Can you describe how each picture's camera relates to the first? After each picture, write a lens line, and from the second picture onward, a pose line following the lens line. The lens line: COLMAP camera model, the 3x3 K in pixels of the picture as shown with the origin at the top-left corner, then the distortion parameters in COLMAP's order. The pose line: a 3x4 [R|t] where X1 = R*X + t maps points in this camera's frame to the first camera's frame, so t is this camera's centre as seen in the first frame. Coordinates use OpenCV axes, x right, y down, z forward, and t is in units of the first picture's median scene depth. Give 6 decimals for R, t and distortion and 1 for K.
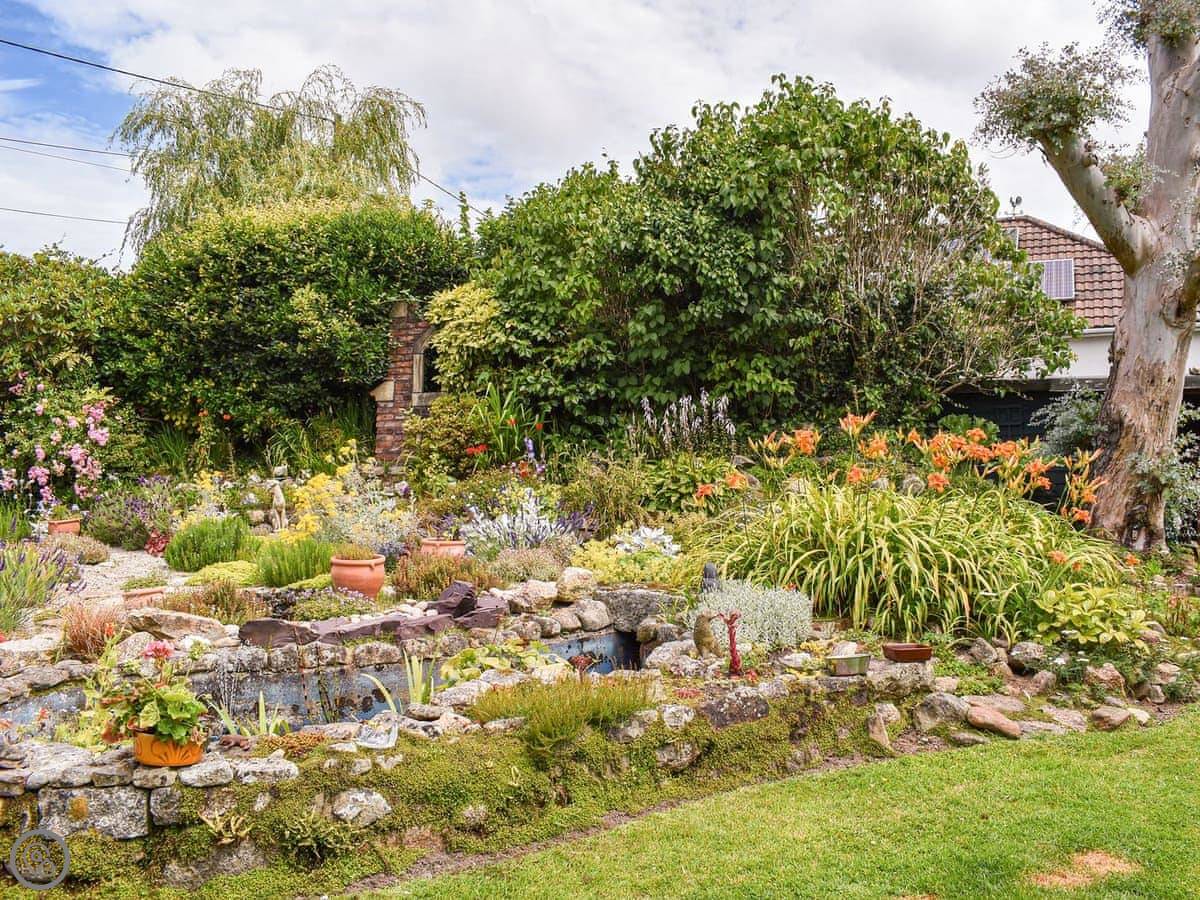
lens RADIAL K [[1066.3, 0, 678.1], [0, 1066.3, 442.2], [0, 0, 1]] dist [-0.092009, -0.003885]
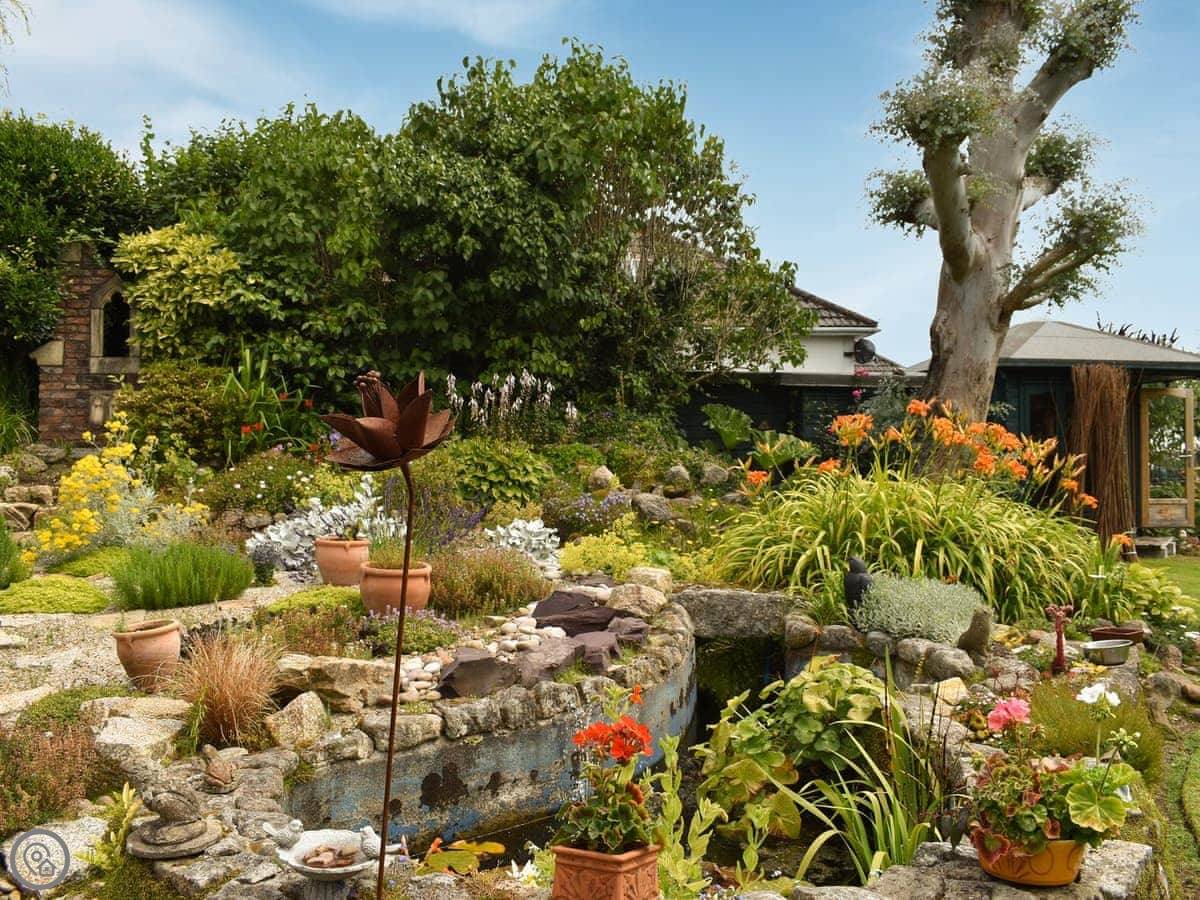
lens RADIAL K [[1057.1, 0, 599.1], [0, 1057.1, 452.7], [0, 0, 1]] dist [-0.097611, 0.017201]
pose [[0.897847, 0.011946, 0.440146, -0.276759], [-0.020381, 0.999688, 0.014444, 0.007724], [-0.439836, -0.021939, 0.897810, 0.140804]]
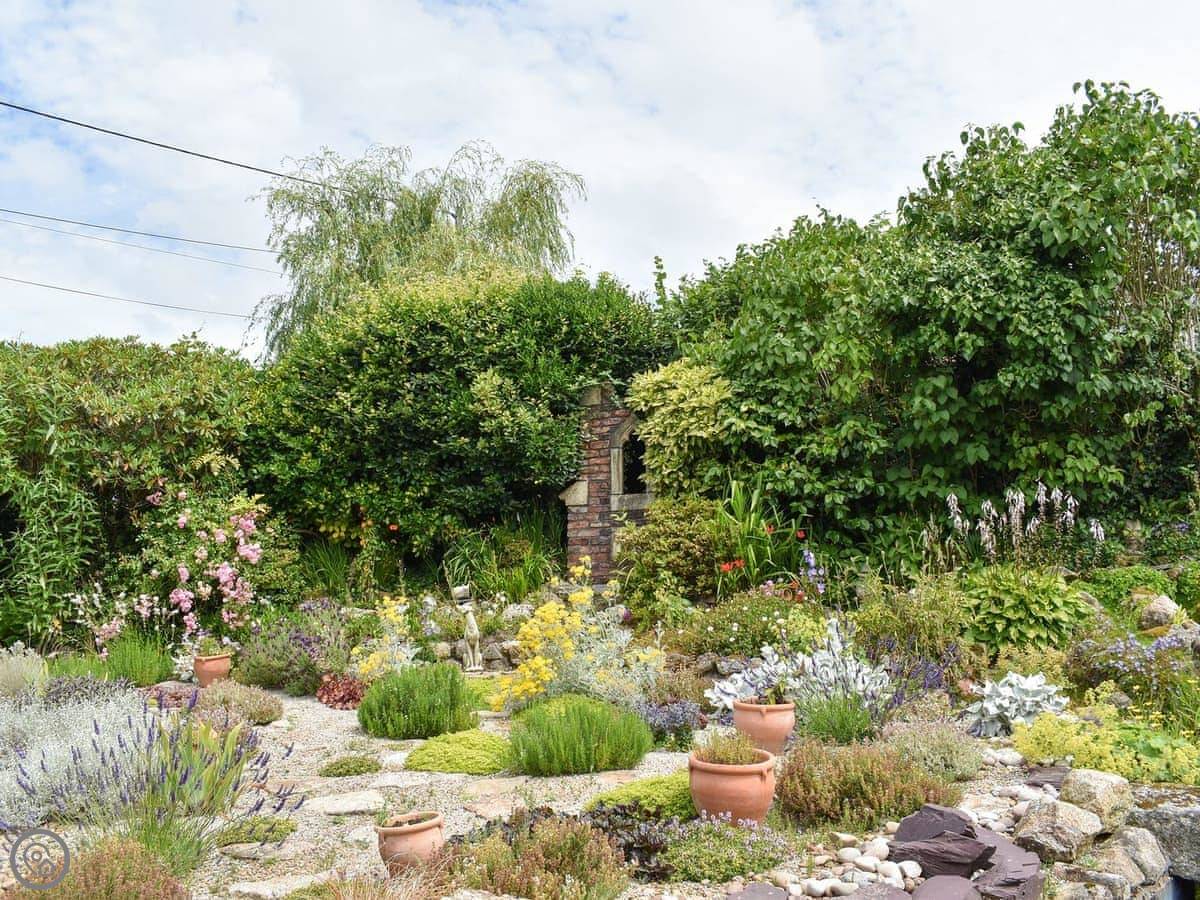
lens RADIAL K [[1057.1, 0, 595.6], [0, 1057.1, 452.2], [0, 0, 1]] dist [-0.097611, 0.017201]
pose [[0.988968, -0.027267, -0.145599, -0.157378], [0.014722, 0.996138, -0.086556, -0.009421], [0.147397, 0.083457, 0.985550, 0.199905]]
